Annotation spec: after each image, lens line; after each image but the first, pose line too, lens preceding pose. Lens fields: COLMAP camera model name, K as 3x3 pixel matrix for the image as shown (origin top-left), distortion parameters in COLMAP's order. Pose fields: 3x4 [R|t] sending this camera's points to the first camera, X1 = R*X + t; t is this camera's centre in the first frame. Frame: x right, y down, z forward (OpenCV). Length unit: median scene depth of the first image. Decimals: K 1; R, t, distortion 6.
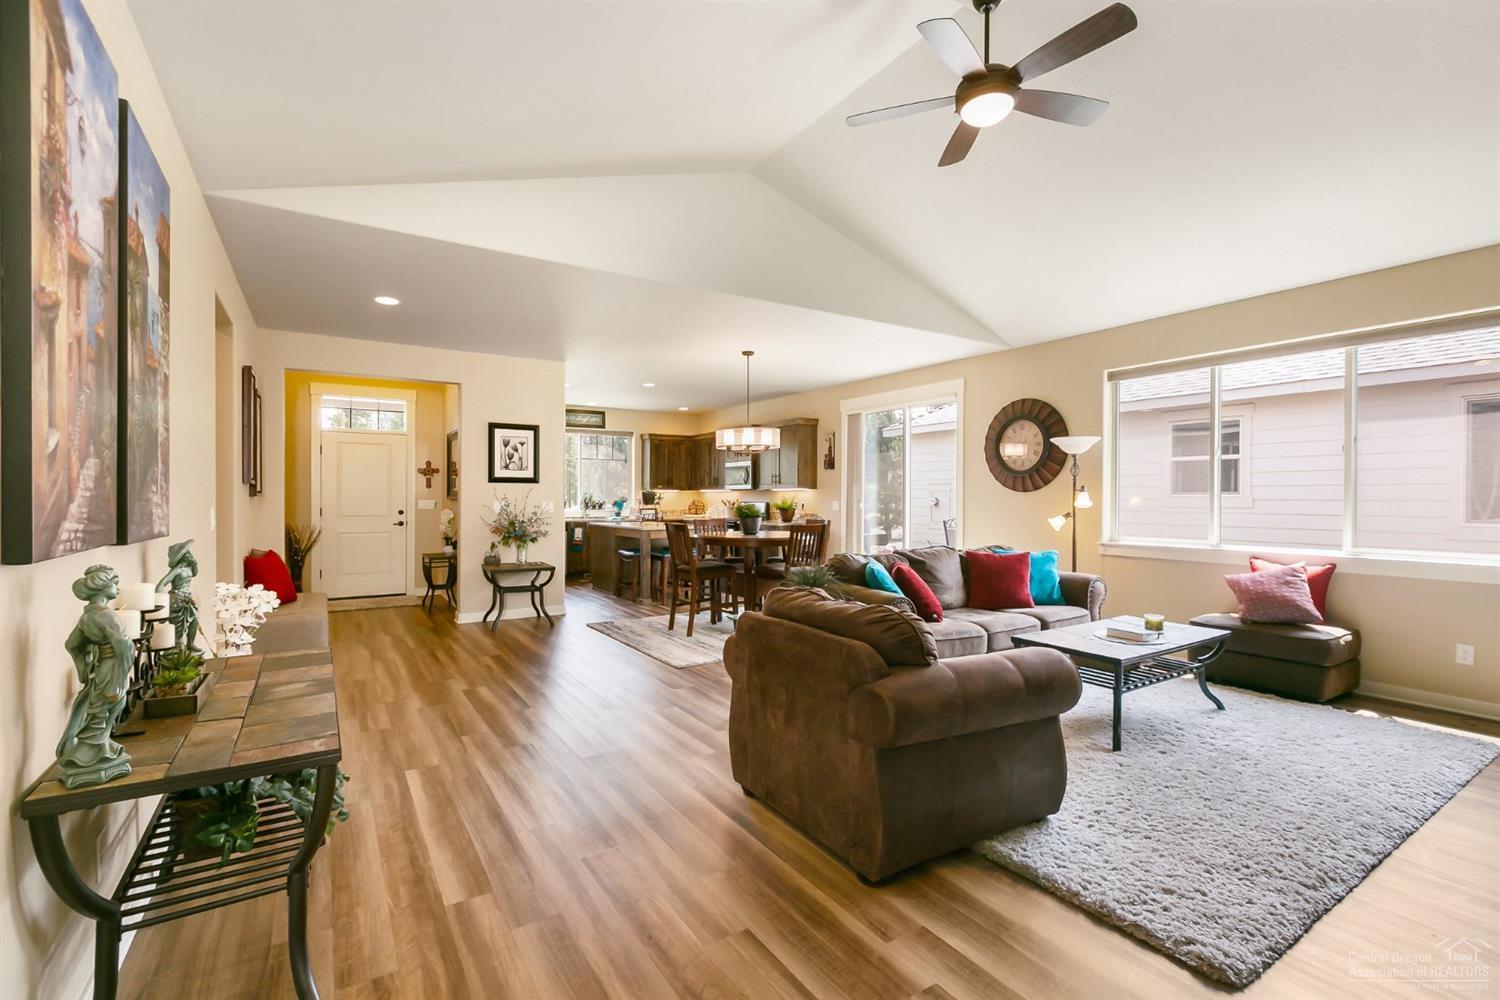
lens RADIAL K [[665.6, 0, 750.0], [0, 665.6, 500.0], [0, 0, 1]] dist [-0.001395, -0.001112]
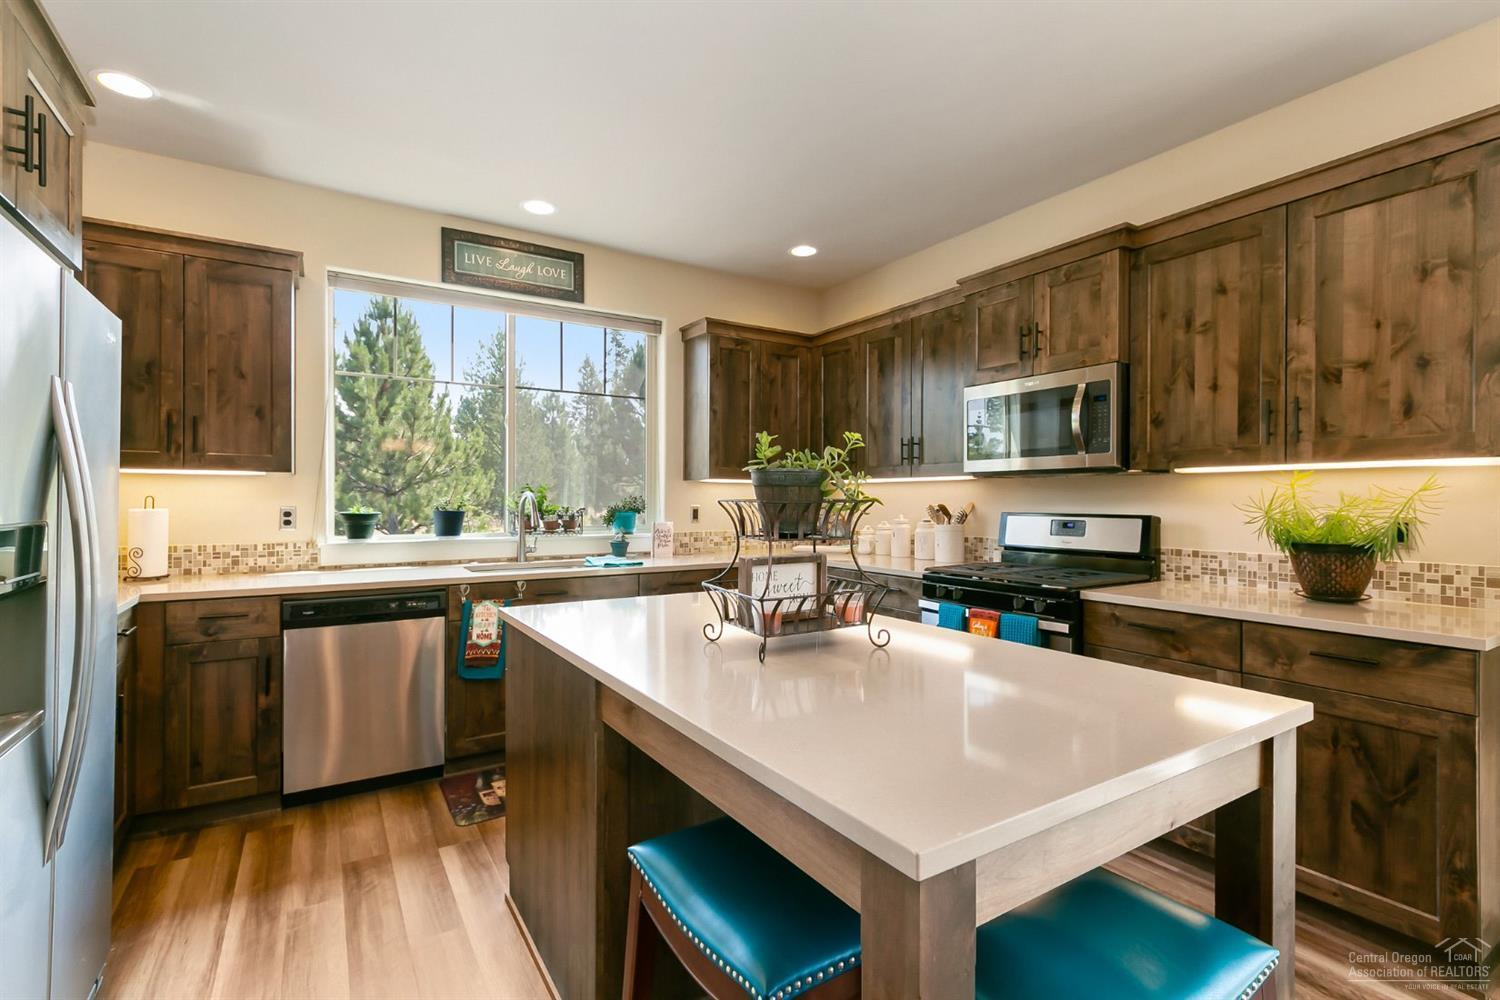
lens RADIAL K [[687.7, 0, 750.0], [0, 687.7, 500.0], [0, 0, 1]] dist [0.008732, 0.000043]
pose [[0.999987, -0.001227, -0.005004, -0.186230], [0.001211, 0.999994, -0.003210, -0.003119], [0.005008, 0.003204, 0.999982, 0.927938]]
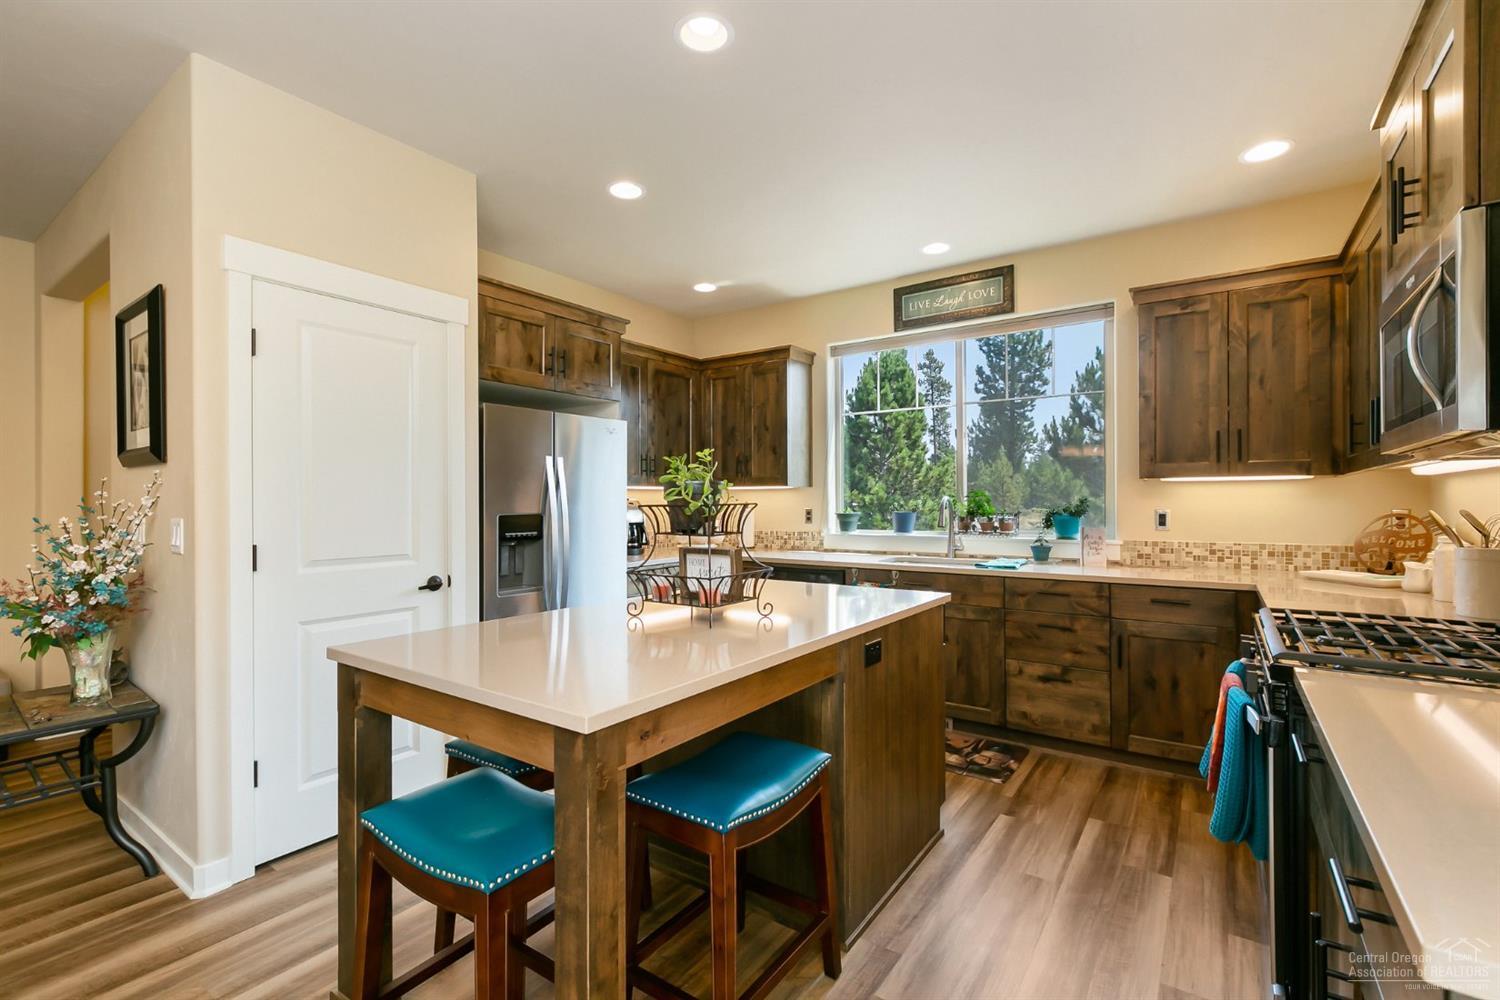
lens RADIAL K [[665.6, 0, 750.0], [0, 665.6, 500.0], [0, 0, 1]] dist [-0.001395, -0.001112]
pose [[0.382760, -0.007230, -0.923820, 0.084867], [0.000444, 0.999971, -0.007642, -0.003739], [0.923848, 0.002515, 0.382752, 1.060128]]
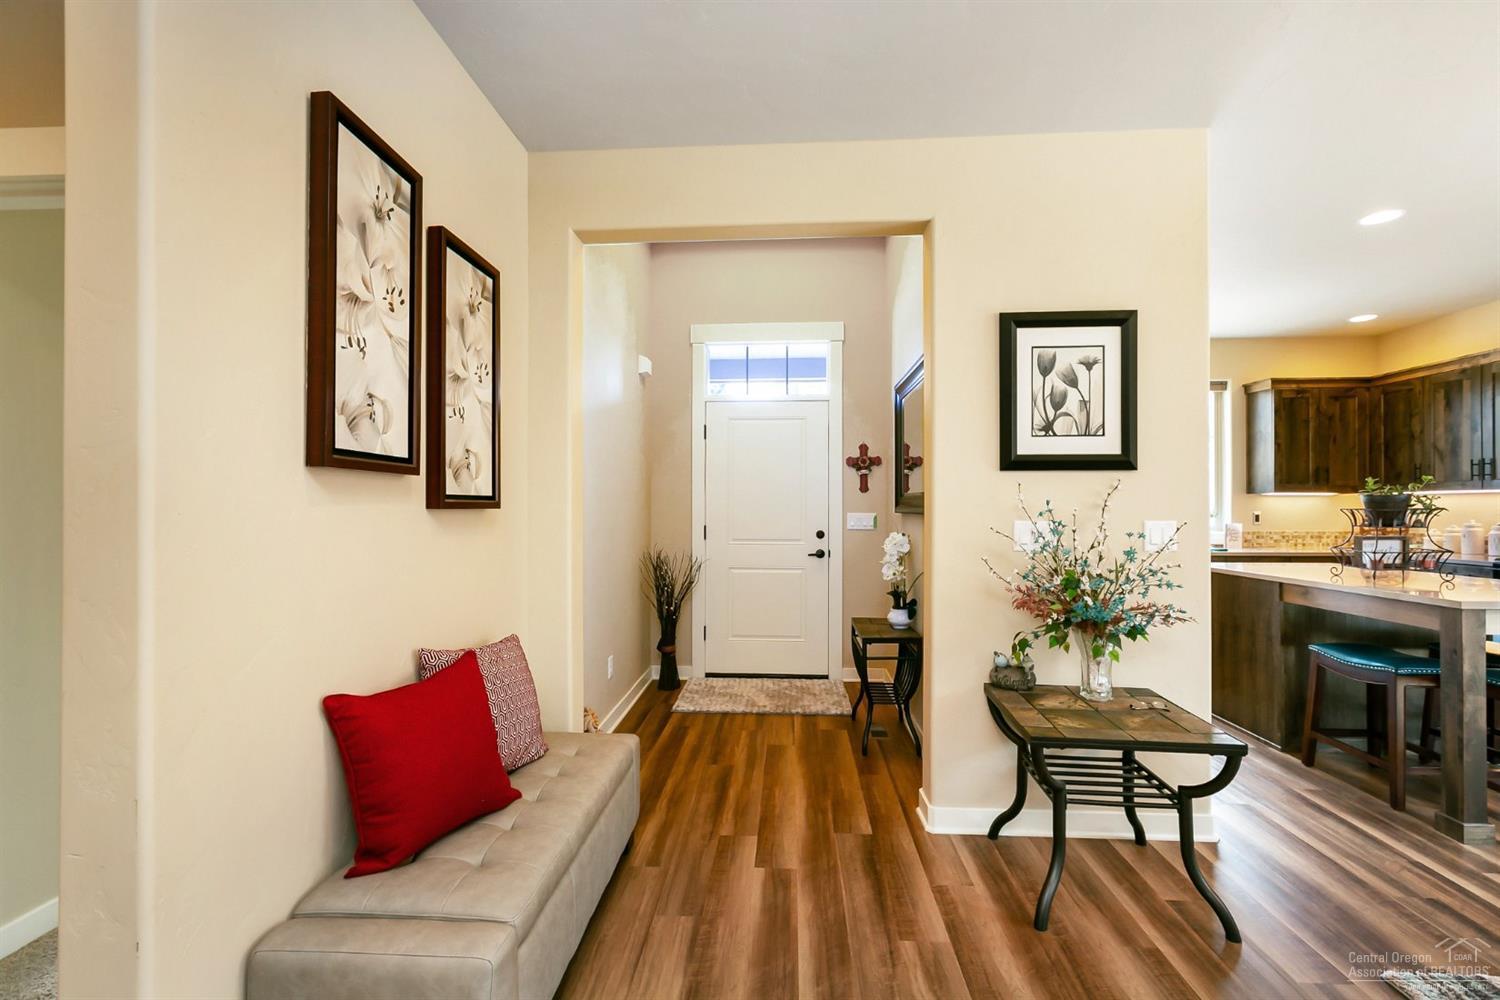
lens RADIAL K [[665.6, 0, 750.0], [0, 665.6, 500.0], [0, 0, 1]] dist [-0.001395, -0.001112]
pose [[0.807823, -0.008946, -0.589357, -0.255337], [0.000532, 0.999895, -0.014450, -0.003495], [0.589425, 0.011359, 0.807743, 0.544396]]
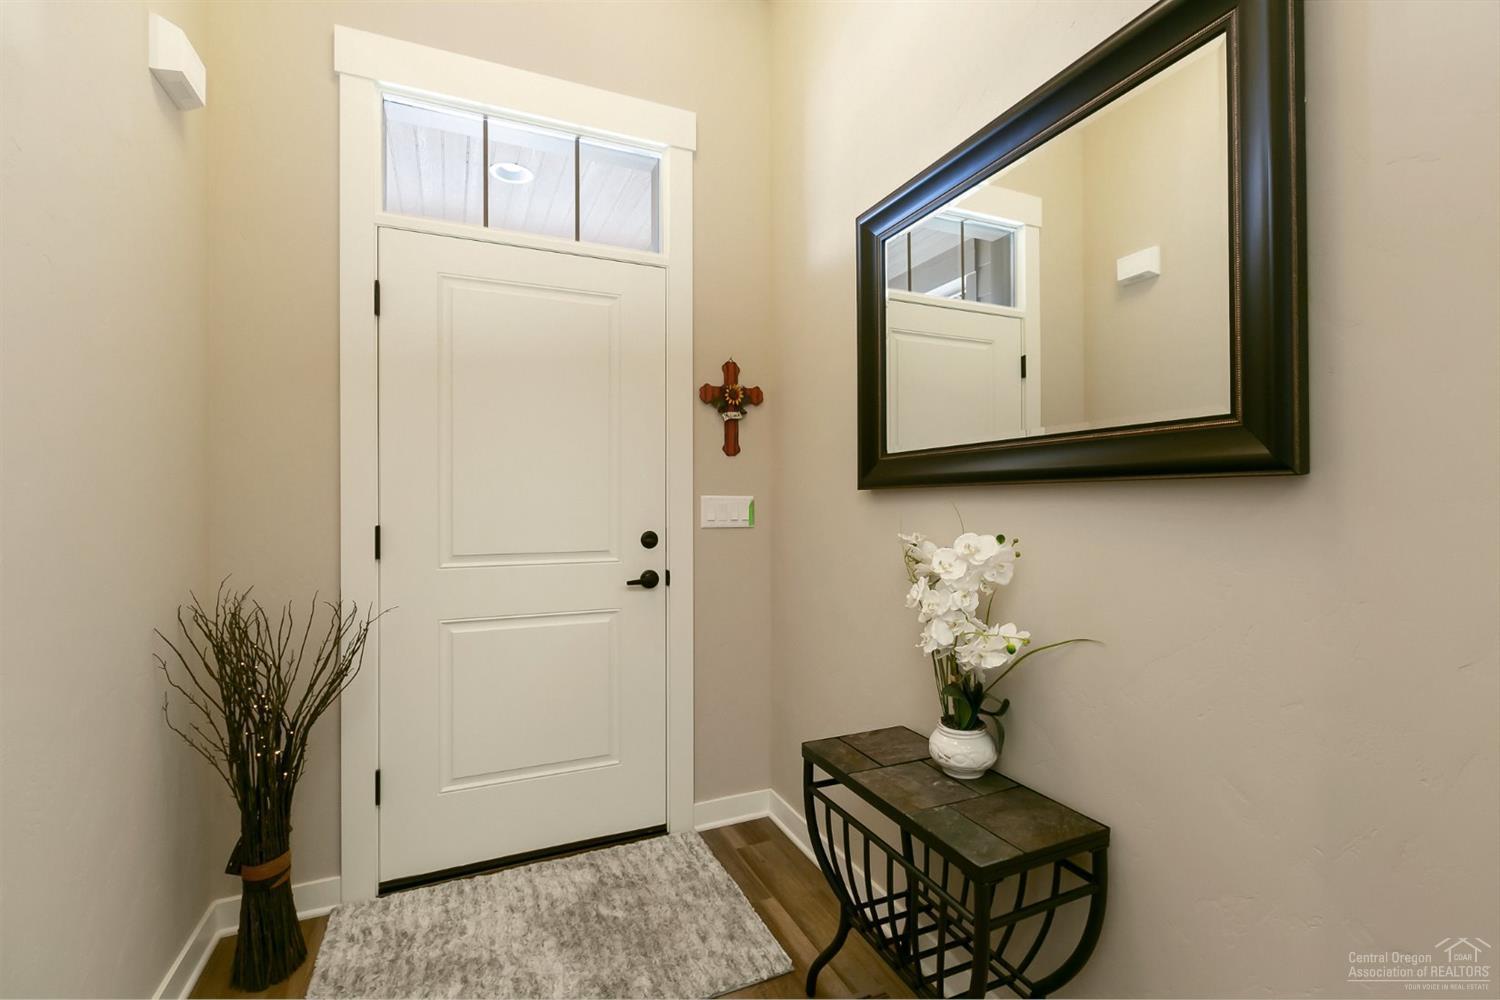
lens RADIAL K [[665.6, 0, 750.0], [0, 665.6, 500.0], [0, 0, 1]] dist [-0.001395, -0.001112]
pose [[0.988100, -0.007939, -0.153611, -0.483420], [0.006731, 0.999942, -0.008381, 0.004802], [0.153668, 0.007248, 0.988096, 0.800893]]
